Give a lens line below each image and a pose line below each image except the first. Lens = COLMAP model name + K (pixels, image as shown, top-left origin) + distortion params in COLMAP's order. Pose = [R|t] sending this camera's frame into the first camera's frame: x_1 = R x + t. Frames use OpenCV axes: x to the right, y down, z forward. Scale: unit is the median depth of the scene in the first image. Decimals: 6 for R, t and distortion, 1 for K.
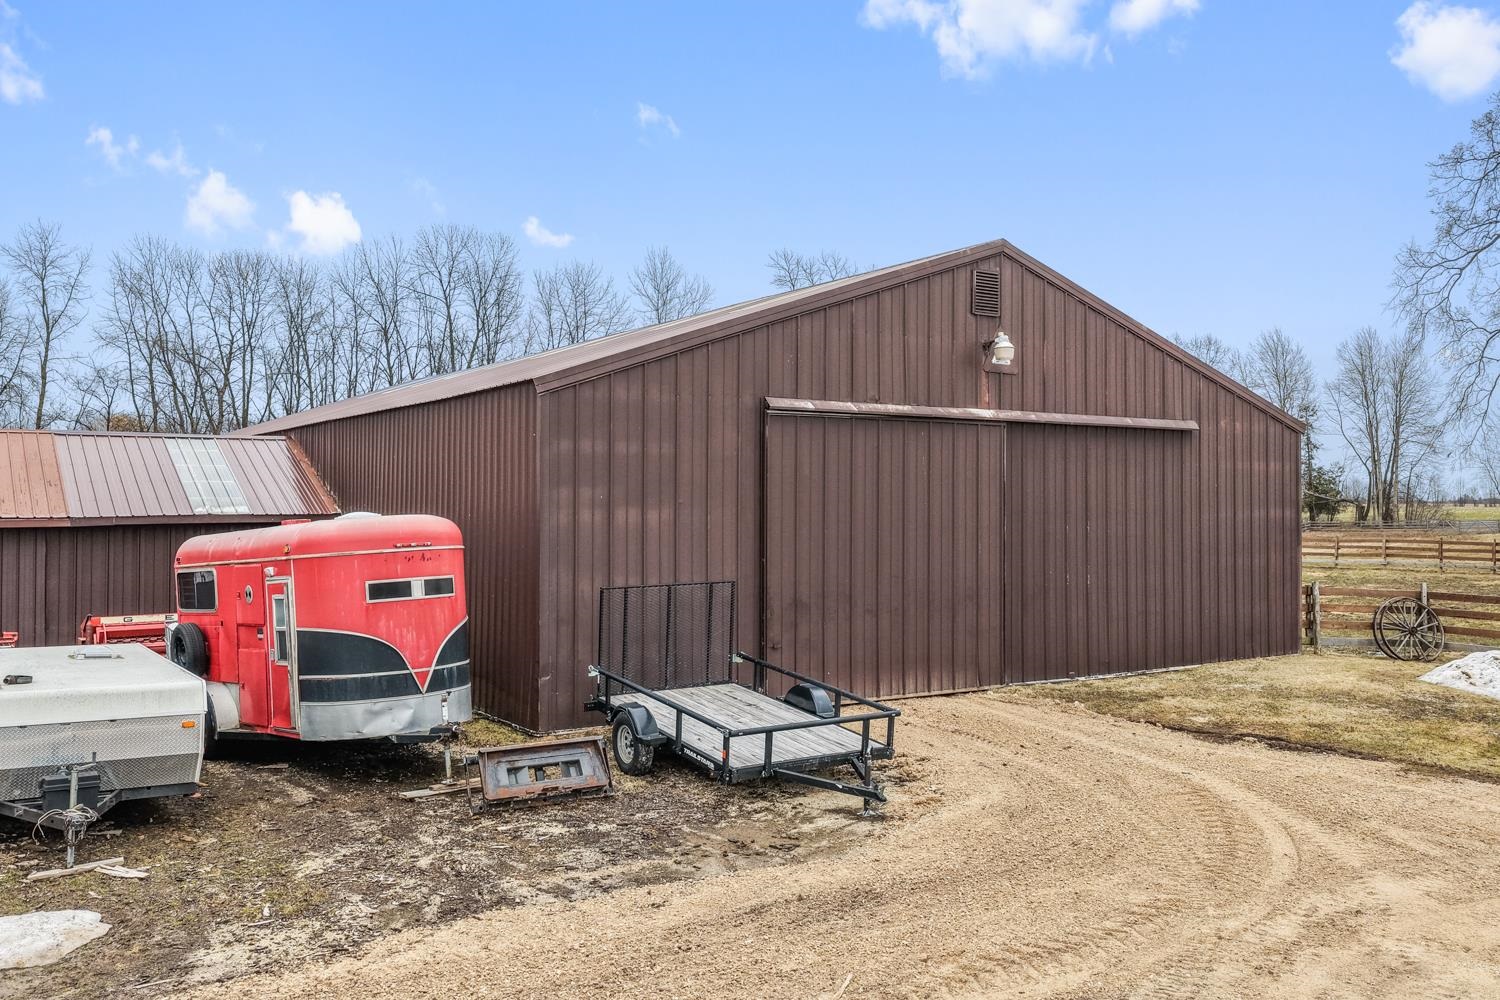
lens RADIAL K [[1264.9, 0, 766.0], [0, 1264.9, 487.2], [0, 0, 1]] dist [-0.016011, 0.043236]
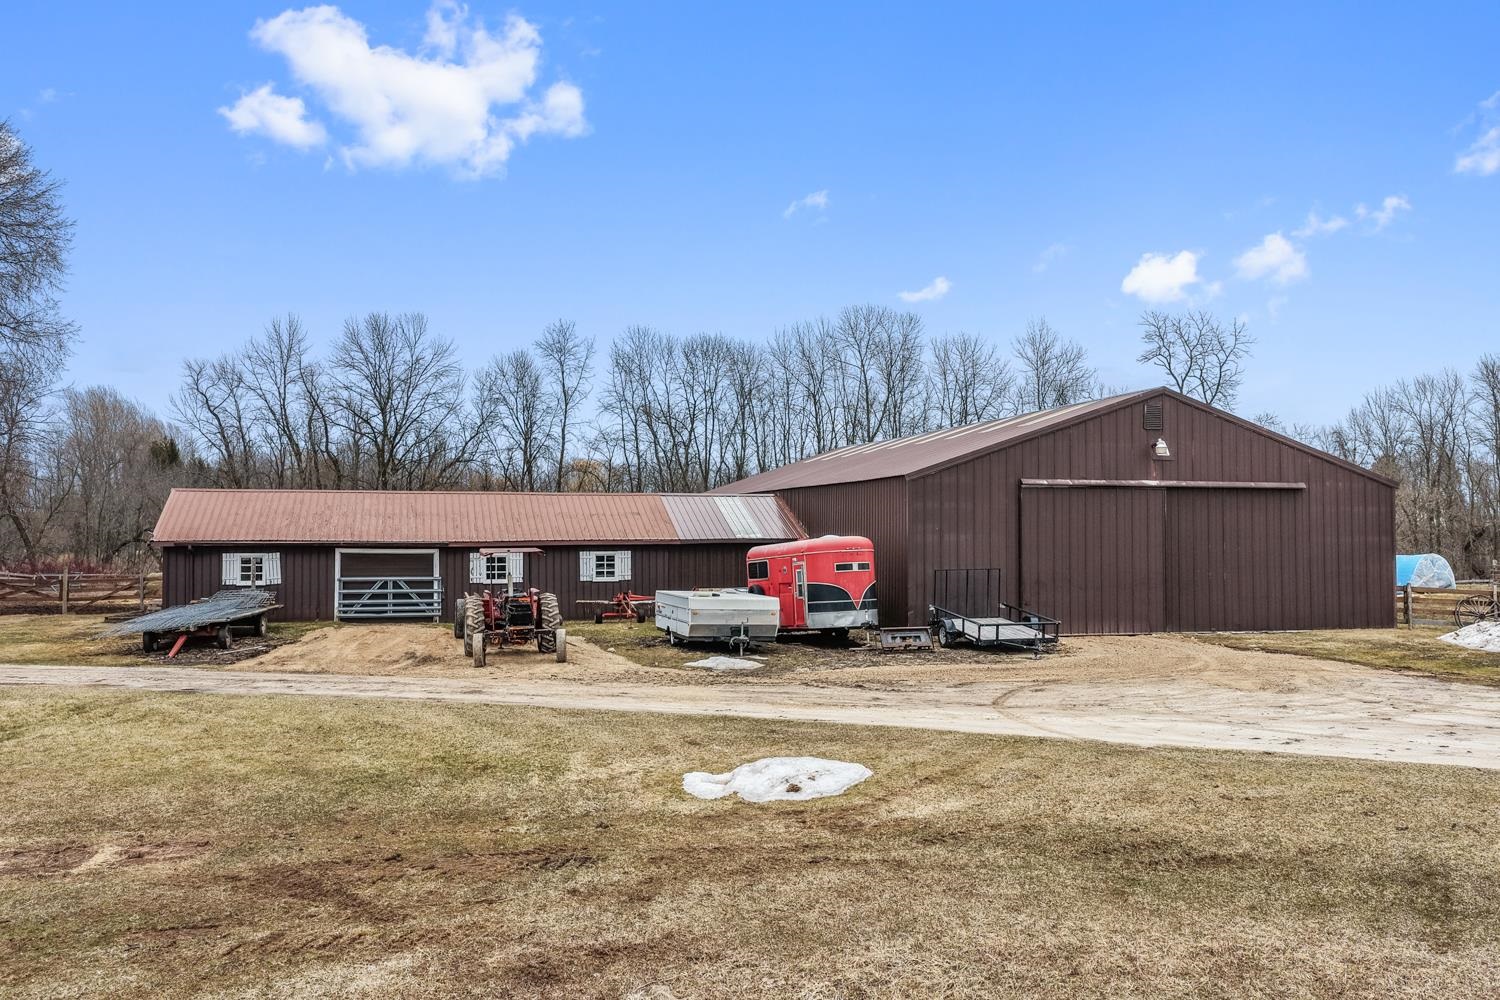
lens RADIAL K [[1264.9, 0, 743.6], [0, 1264.9, 492.2], [0, 0, 1]] dist [-0.016011, 0.043236]
pose [[0.942952, -0.009727, -0.332787, 0.224099], [0.002611, 0.999758, -0.021825, -0.006540], [0.332919, 0.019711, 0.942749, -0.922112]]
